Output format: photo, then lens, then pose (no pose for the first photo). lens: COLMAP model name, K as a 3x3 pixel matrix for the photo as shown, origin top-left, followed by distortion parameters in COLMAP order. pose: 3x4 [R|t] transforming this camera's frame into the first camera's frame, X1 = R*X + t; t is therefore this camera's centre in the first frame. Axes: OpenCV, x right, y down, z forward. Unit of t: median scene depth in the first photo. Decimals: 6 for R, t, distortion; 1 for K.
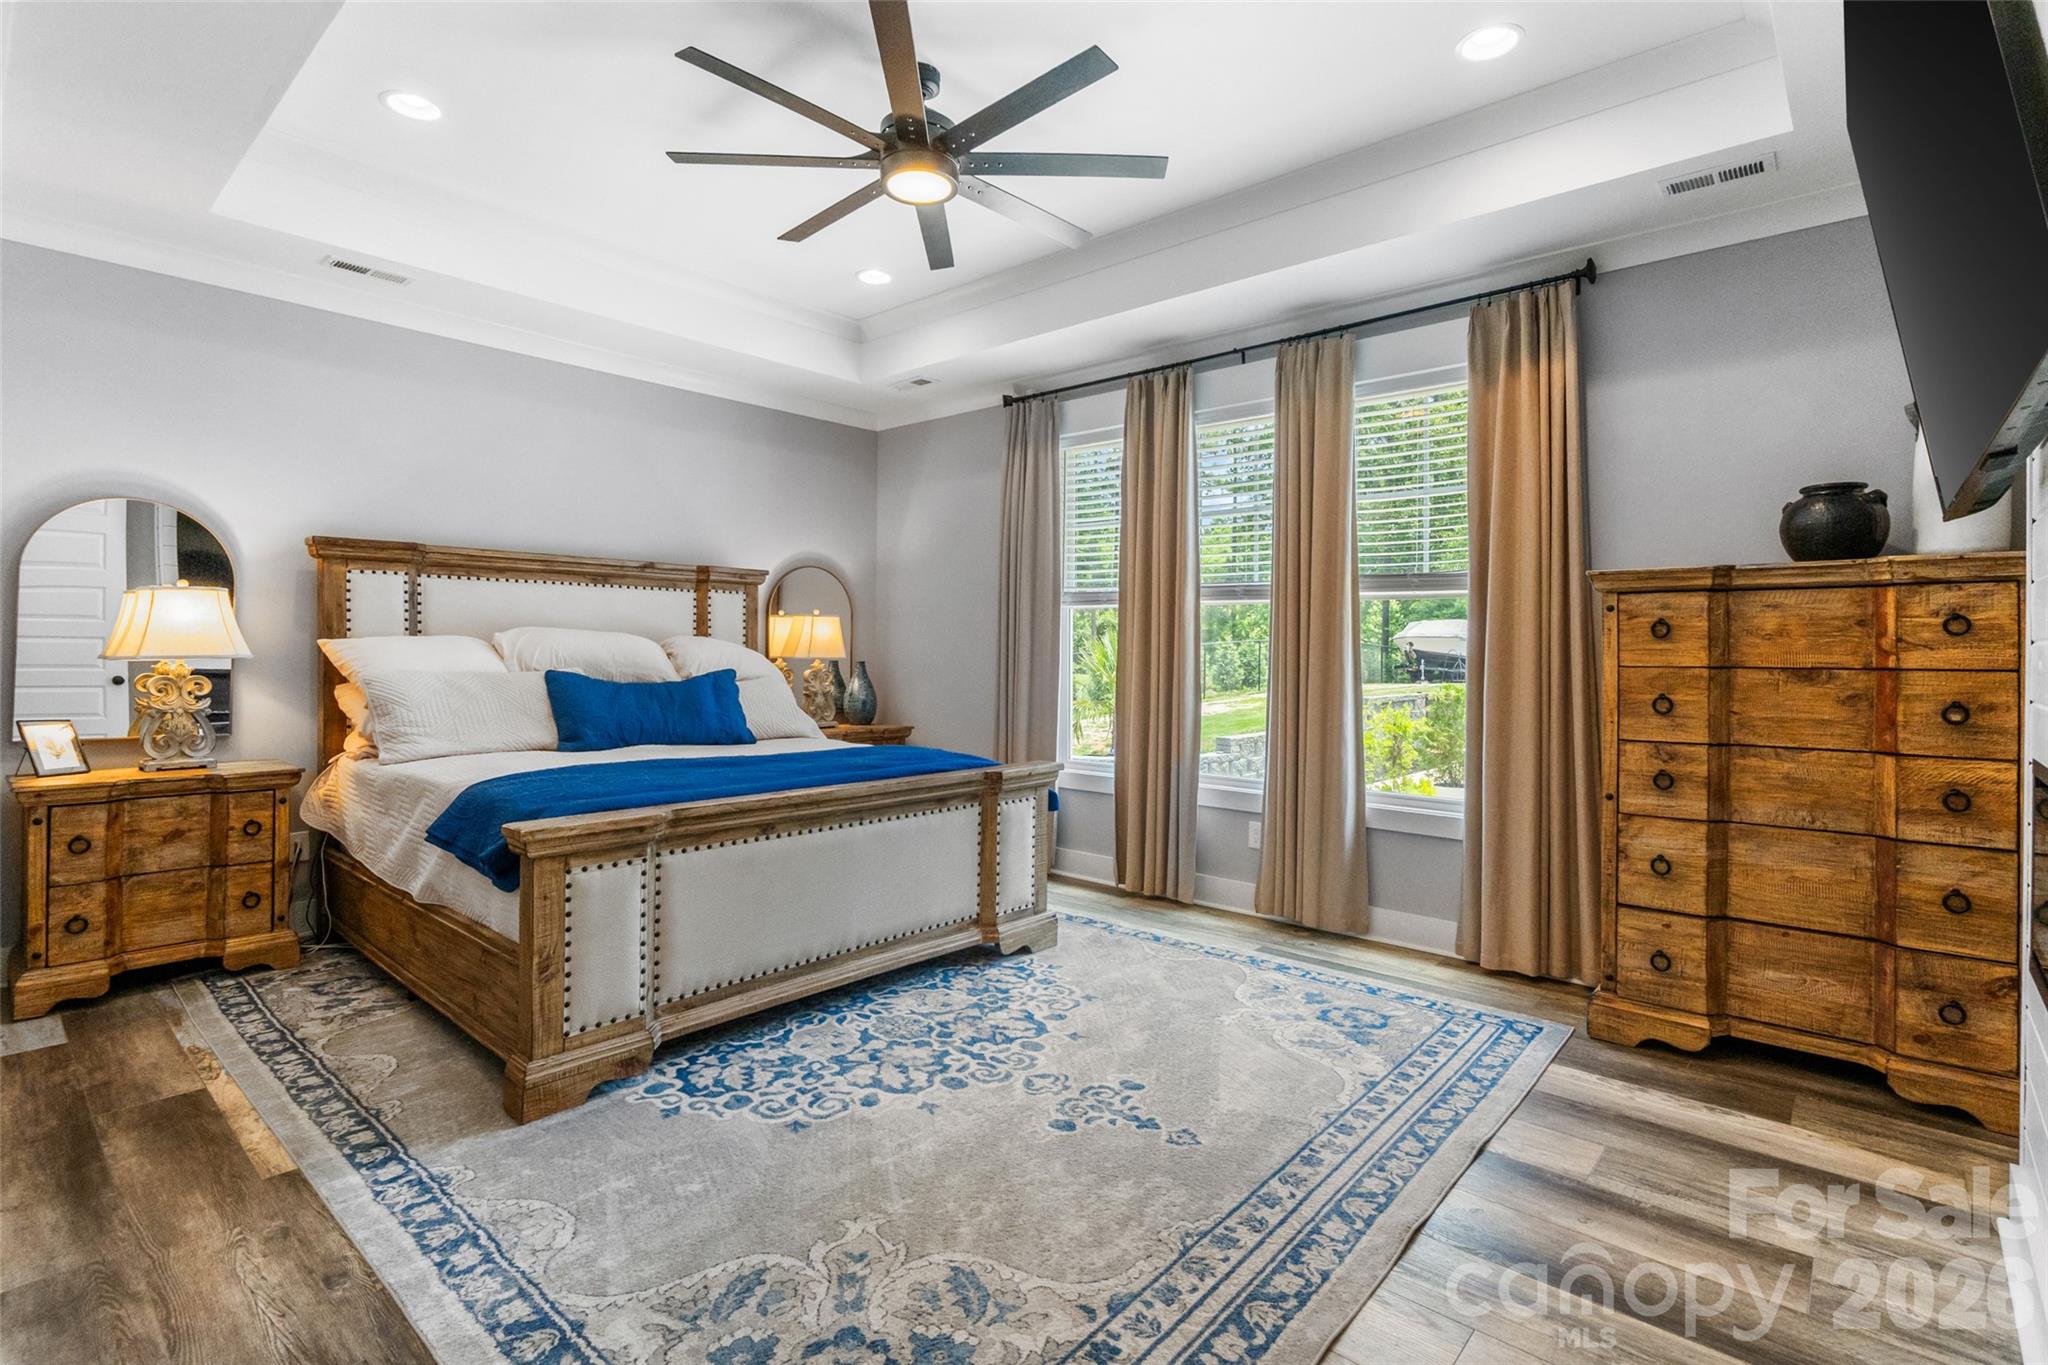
lens RADIAL K [[969.2, 0, 1094.7], [0, 969.2, 652.6], [0, 0, 1]] dist [-0.006101, -0.000525]
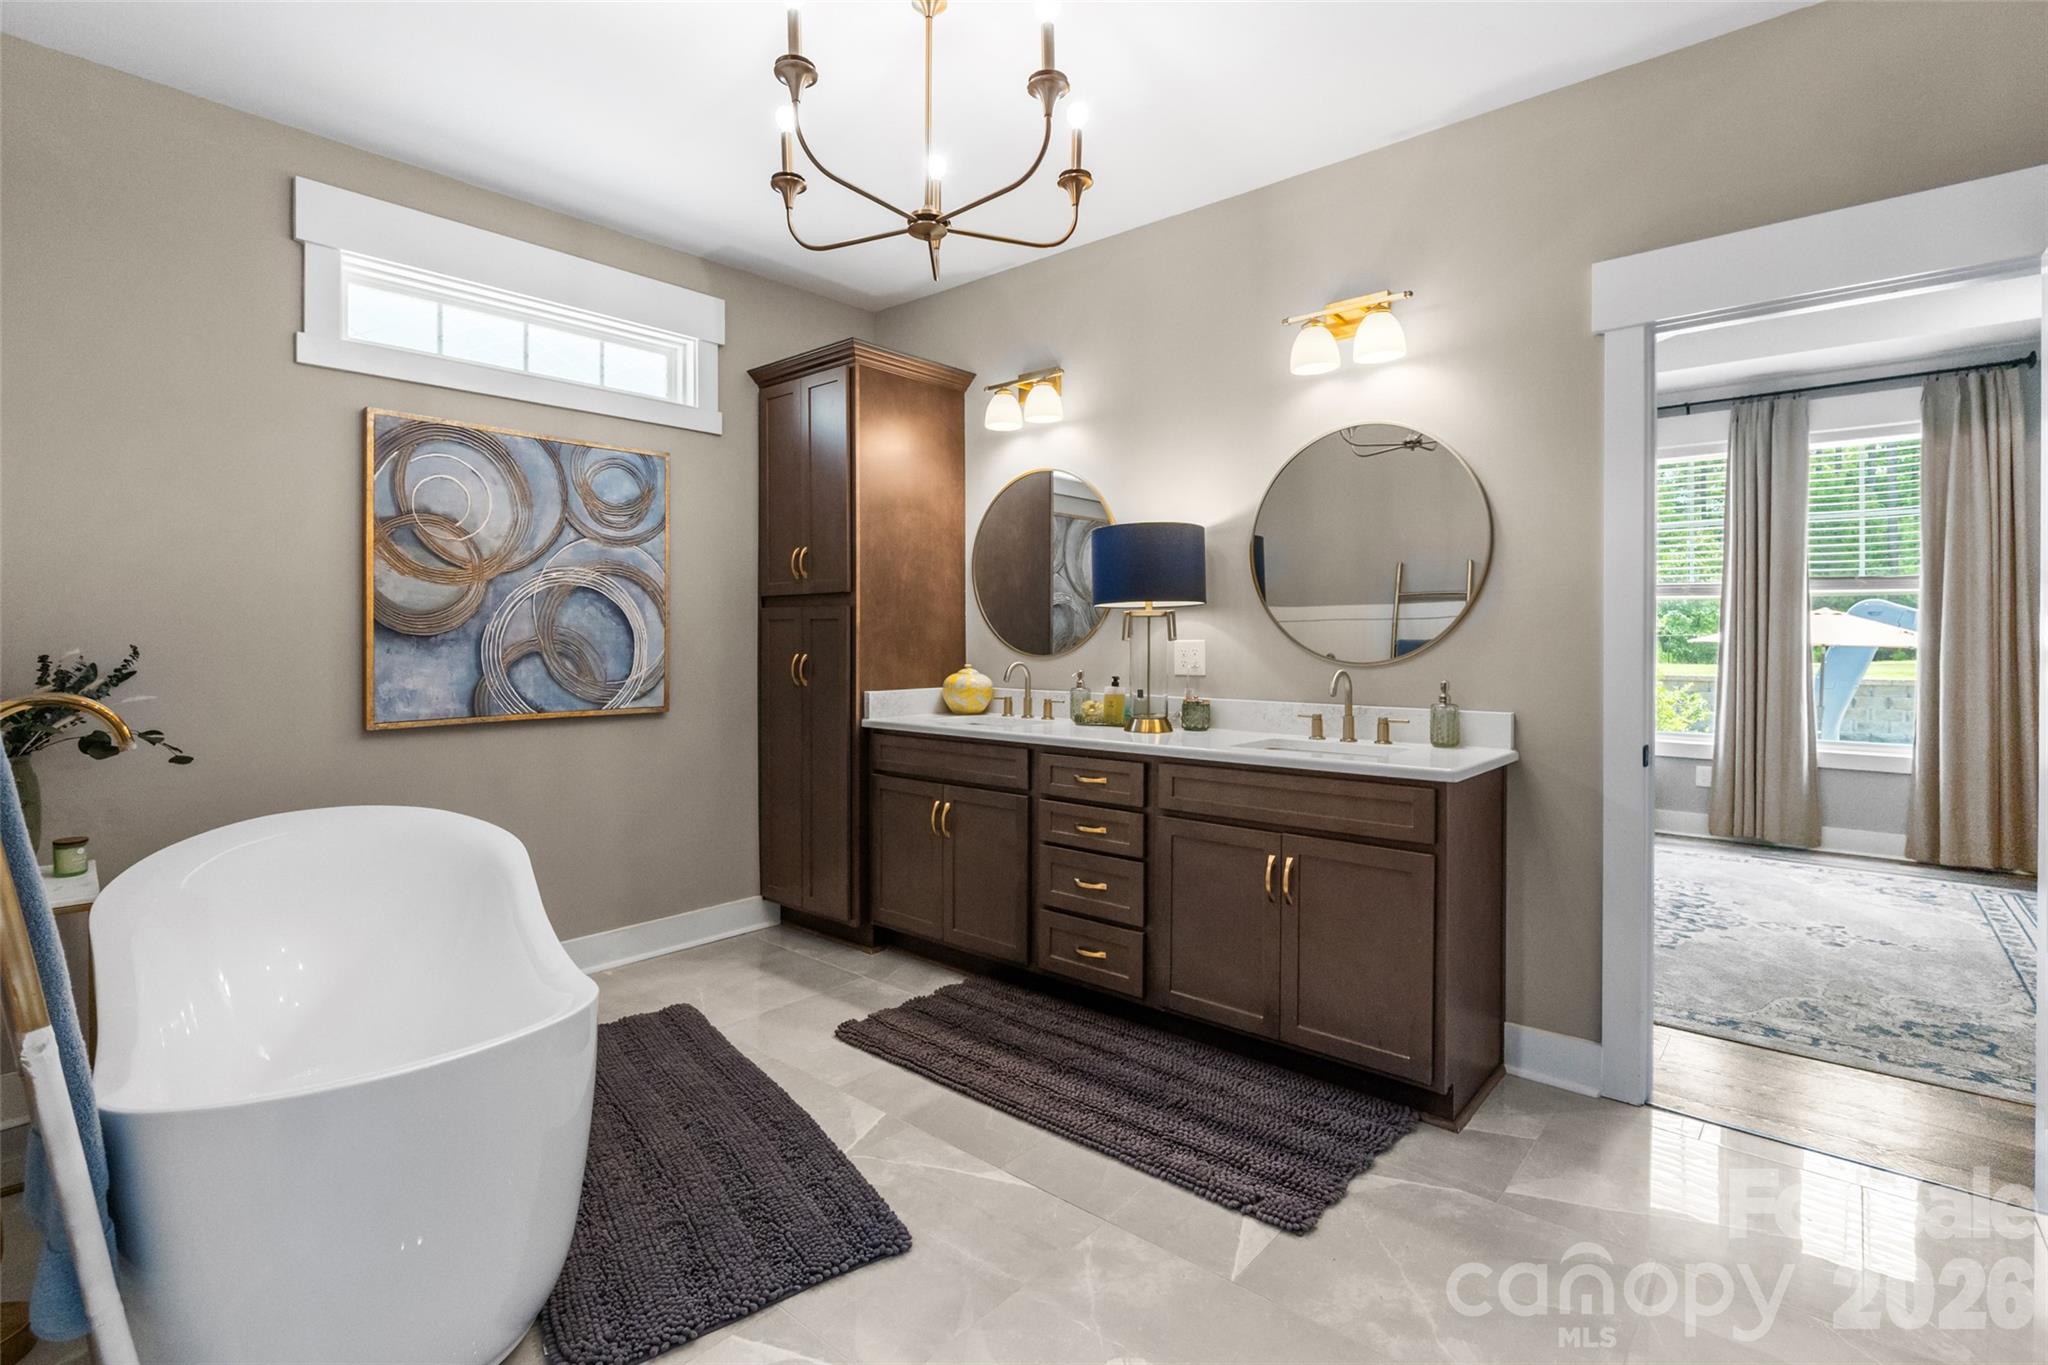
lens RADIAL K [[969.2, 0, 1088.8], [0, 969.2, 636.0], [0, 0, 1]] dist [-0.006101, -0.000525]
pose [[0.999810, -0.007137, 0.018134, -1.067052], [0.007130, 0.999974, 0.000451, -0.010226], [-0.018136, -0.000322, 0.999835, -0.441977]]
